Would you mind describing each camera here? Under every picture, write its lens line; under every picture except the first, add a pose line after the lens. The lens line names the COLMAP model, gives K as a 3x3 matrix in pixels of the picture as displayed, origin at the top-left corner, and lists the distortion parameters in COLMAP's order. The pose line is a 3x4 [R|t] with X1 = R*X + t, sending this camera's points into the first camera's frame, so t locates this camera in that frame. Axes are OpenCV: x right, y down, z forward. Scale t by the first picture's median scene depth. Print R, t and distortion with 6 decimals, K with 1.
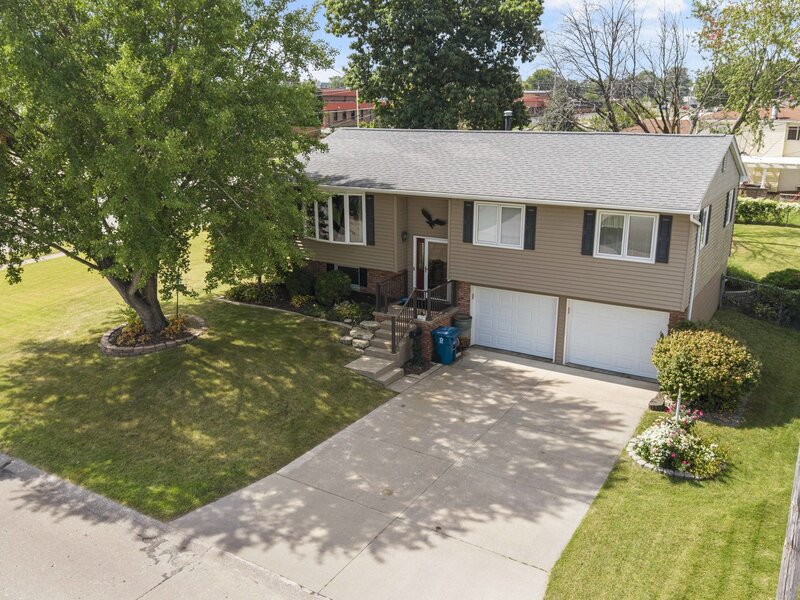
lens RADIAL K [[685.8, 0, 400.0], [0, 685.8, 300.0], [0, 0, 1]] dist [0.027407, -0.000870]
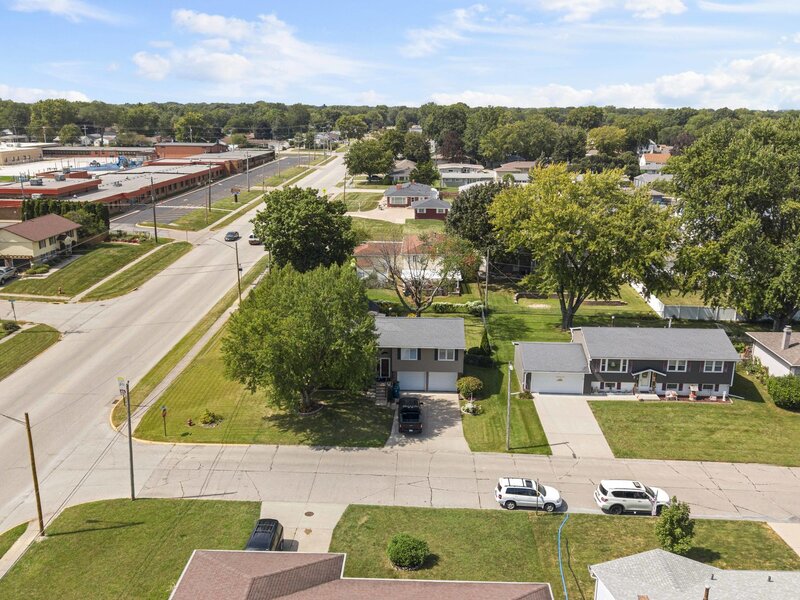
lens RADIAL K [[685.8, 0, 400.0], [0, 685.8, 300.0], [0, 0, 1]] dist [0.027407, -0.000870]
pose [[0.862848, -0.115978, 0.491979, -1.741102], [0.111226, 0.993029, 0.039024, -0.585026], [-0.493075, 0.021049, 0.869732, -2.186315]]
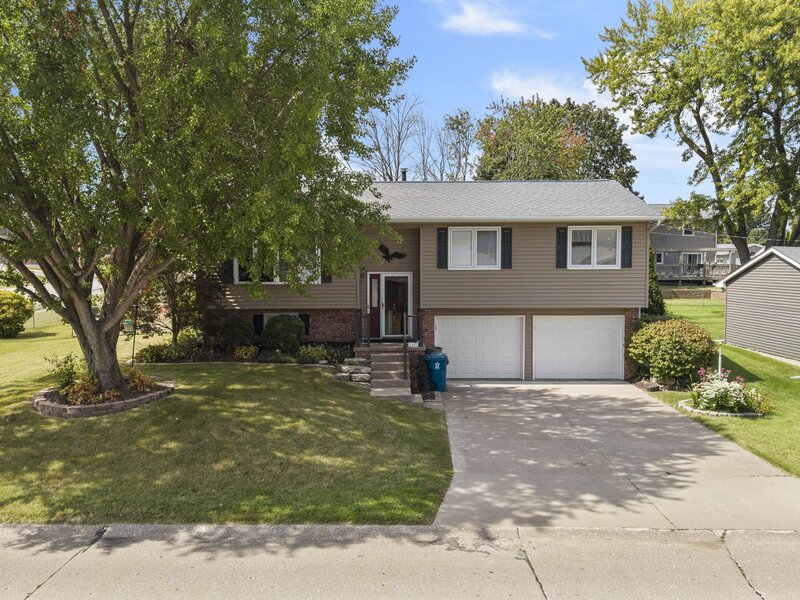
lens RADIAL K [[693.1, 0, 371.6], [0, 693.1, 299.8], [0, 0, 1]] dist [0.048561, -0.144389]
pose [[0.863534, -0.027478, 0.503541, -0.601686], [0.137108, 0.973694, -0.181995, 0.158113], [-0.485294, 0.226198, 0.844585, 0.230883]]
